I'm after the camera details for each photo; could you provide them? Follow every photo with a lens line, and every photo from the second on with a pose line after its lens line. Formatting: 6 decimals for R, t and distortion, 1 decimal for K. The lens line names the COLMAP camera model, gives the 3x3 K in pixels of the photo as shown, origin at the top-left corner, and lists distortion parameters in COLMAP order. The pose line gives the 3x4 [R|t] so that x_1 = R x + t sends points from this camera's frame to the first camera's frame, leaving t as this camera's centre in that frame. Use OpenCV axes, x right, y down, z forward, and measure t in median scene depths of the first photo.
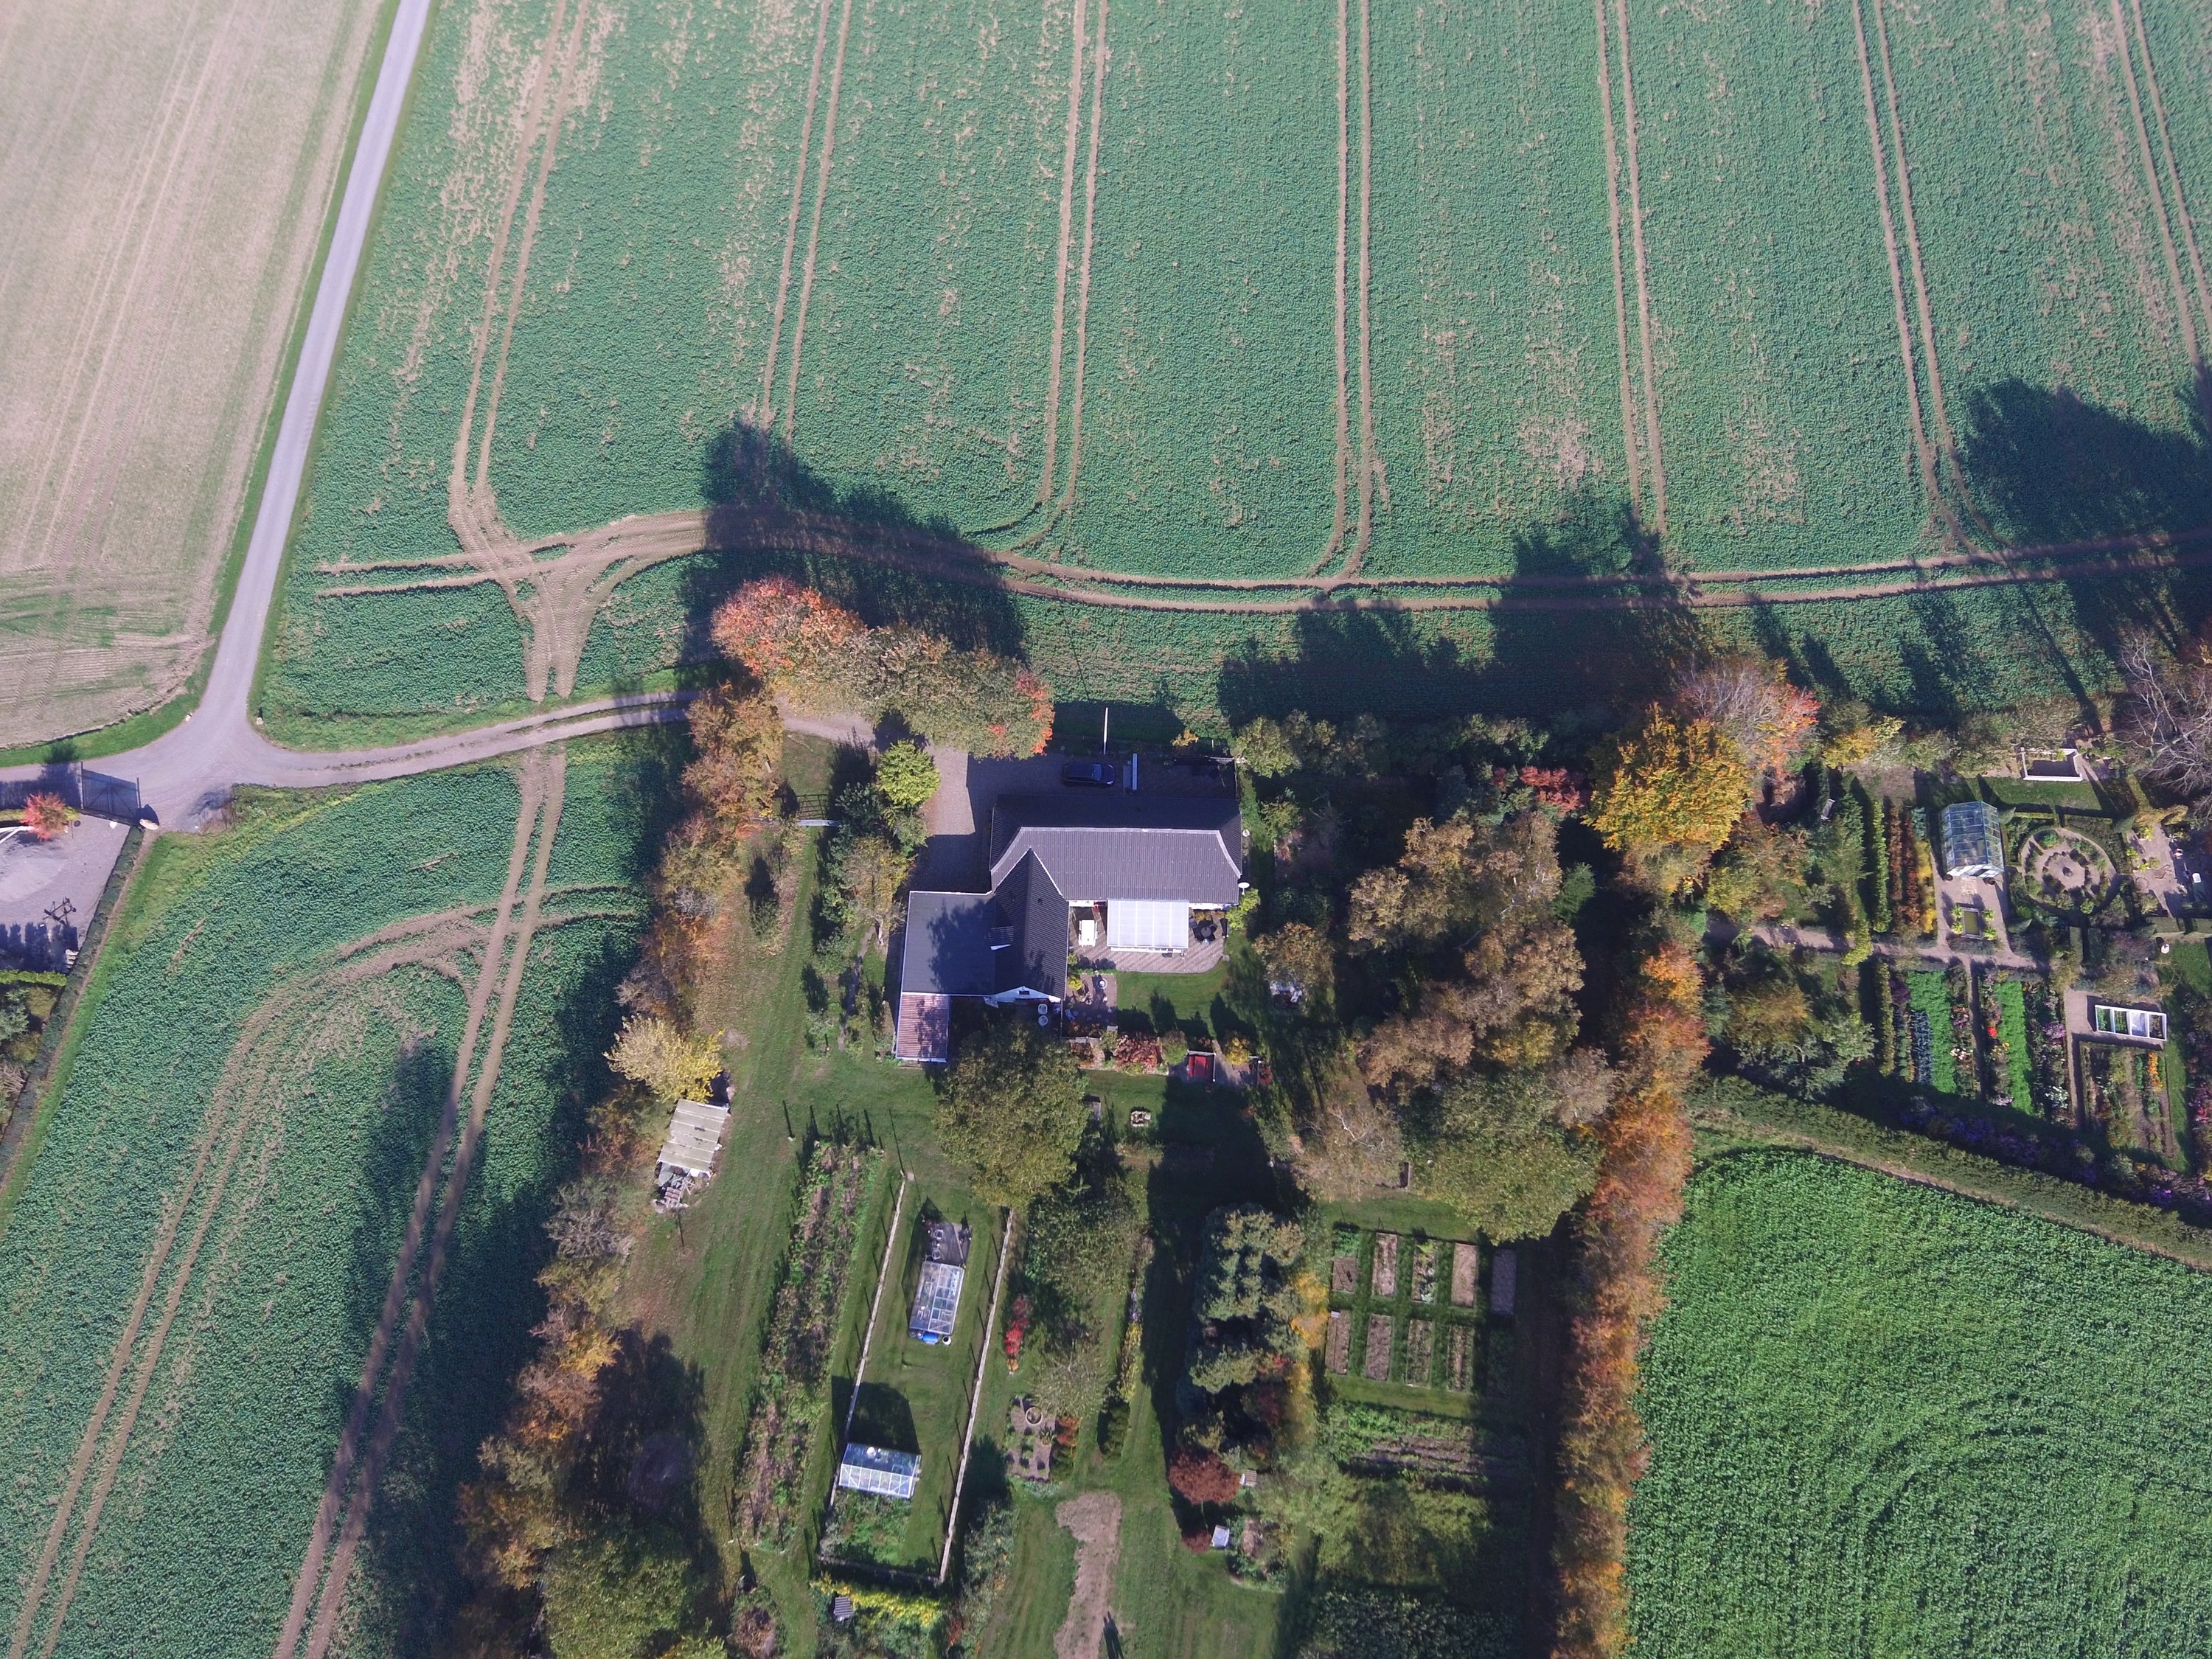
lens RADIAL K [[1507.2, 0, 1110.3], [0, 1507.2, 866.1], [0, 0, 1]] dist [-0.002121, 0.001405]
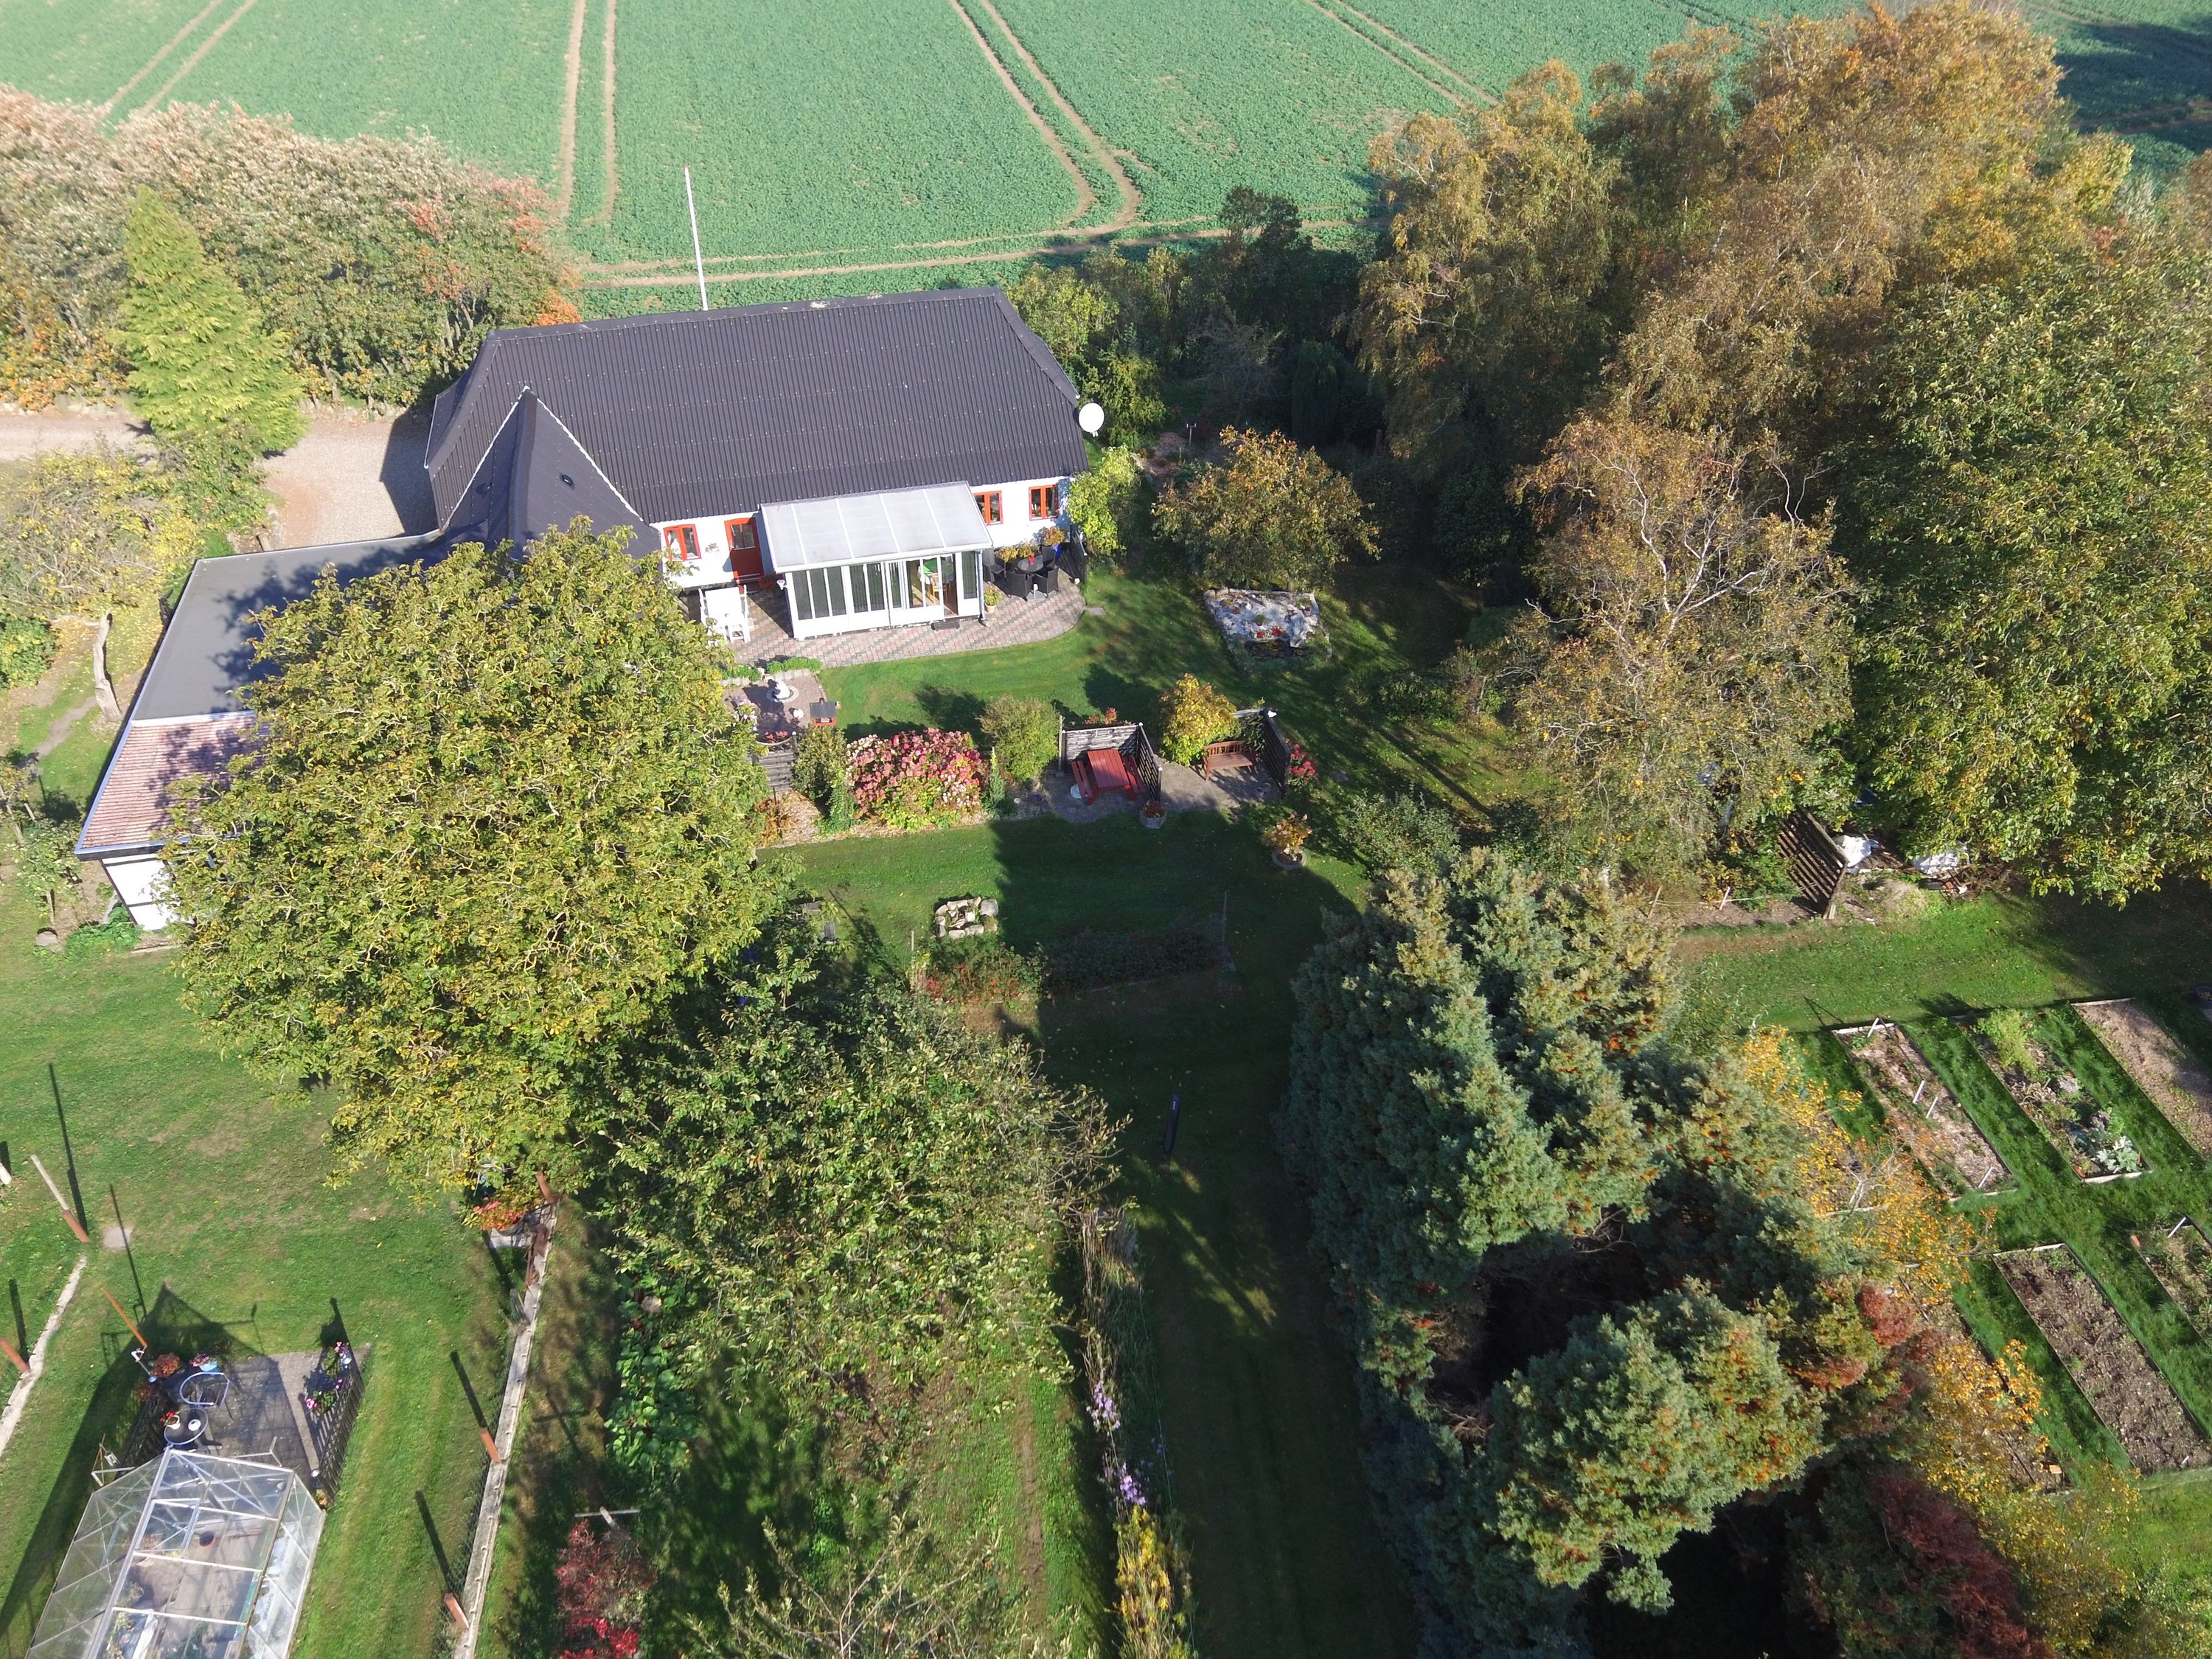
lens RADIAL K [[1507.2, 0, 1105.4], [0, 1507.2, 869.8], [0, 0, 1]] dist [-0.002121, 0.001405]
pose [[0.958454, -0.180781, 0.220645, -0.018877], [0.267434, 0.838573, -0.474631, 0.304794], [-0.099222, 0.513920, 0.852081, 0.711783]]
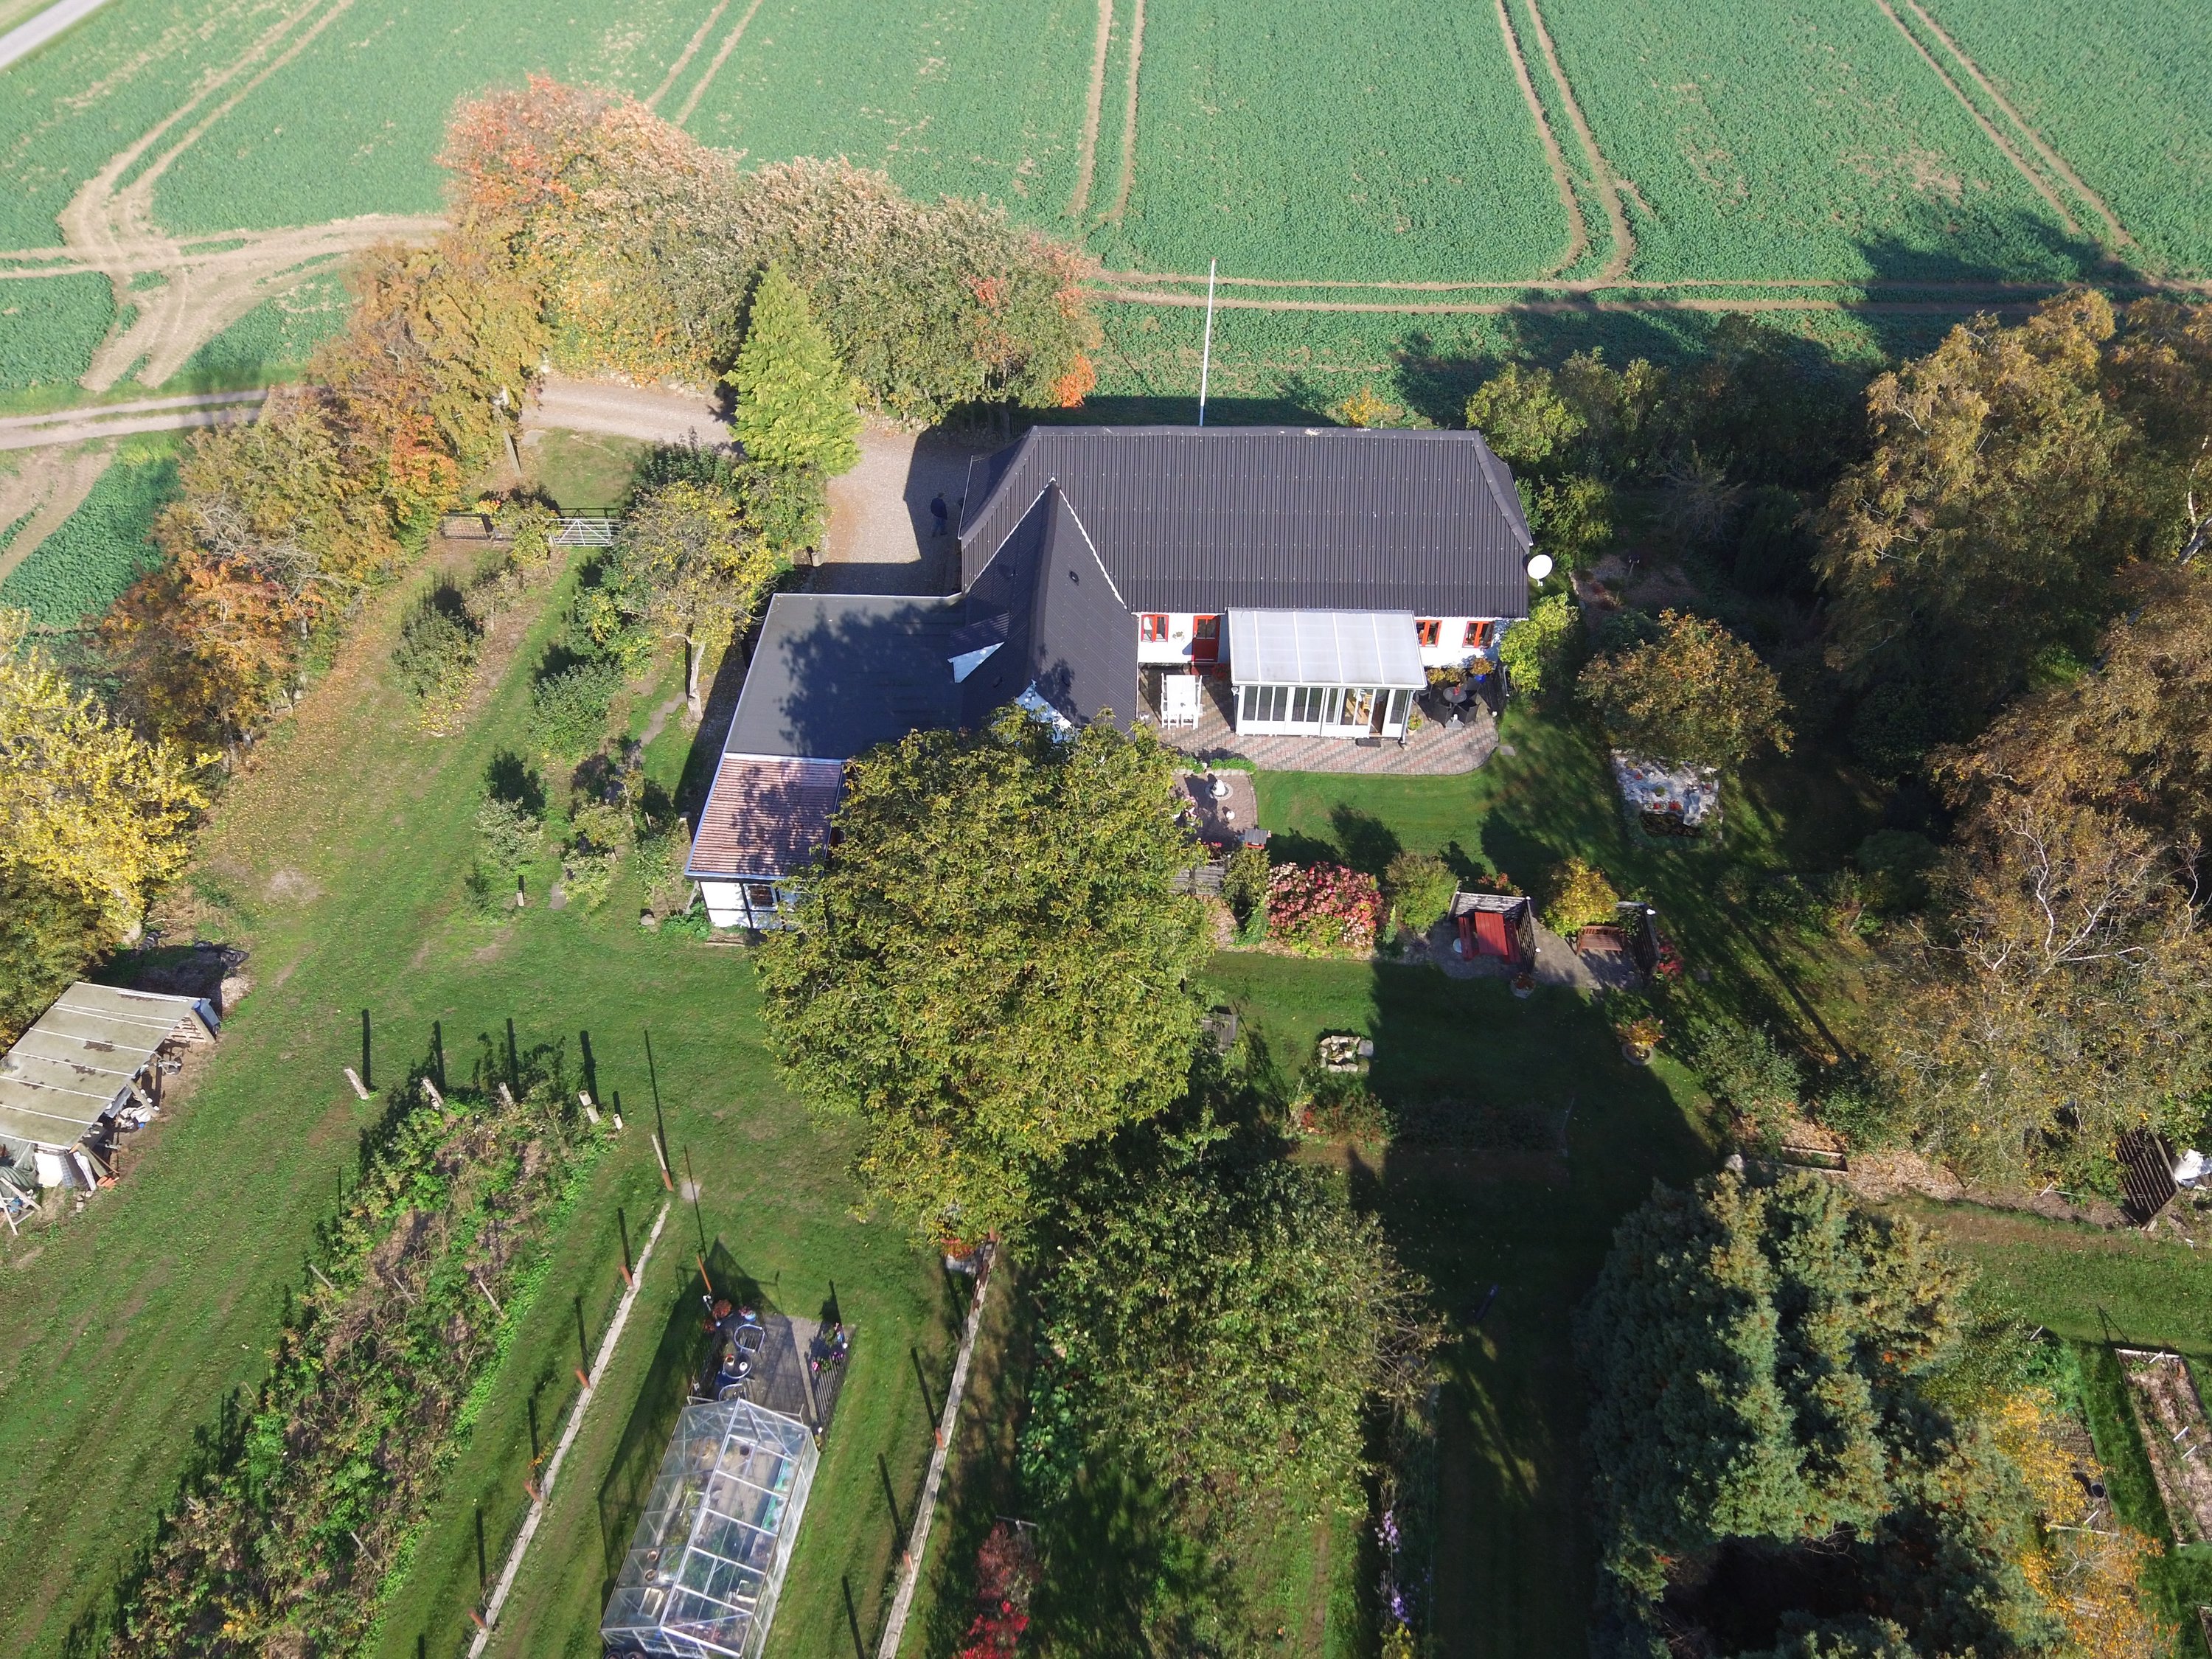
lens RADIAL K [[1507.2, 0, 1108.3], [0, 1507.2, 868.8], [0, 0, 1]] dist [-0.002121, 0.001405]
pose [[0.999993, -0.001089, 0.003546, -0.037666], [0.002458, 0.910549, -0.413395, 0.269696], [-0.002778, 0.413401, 0.910545, 0.634829]]
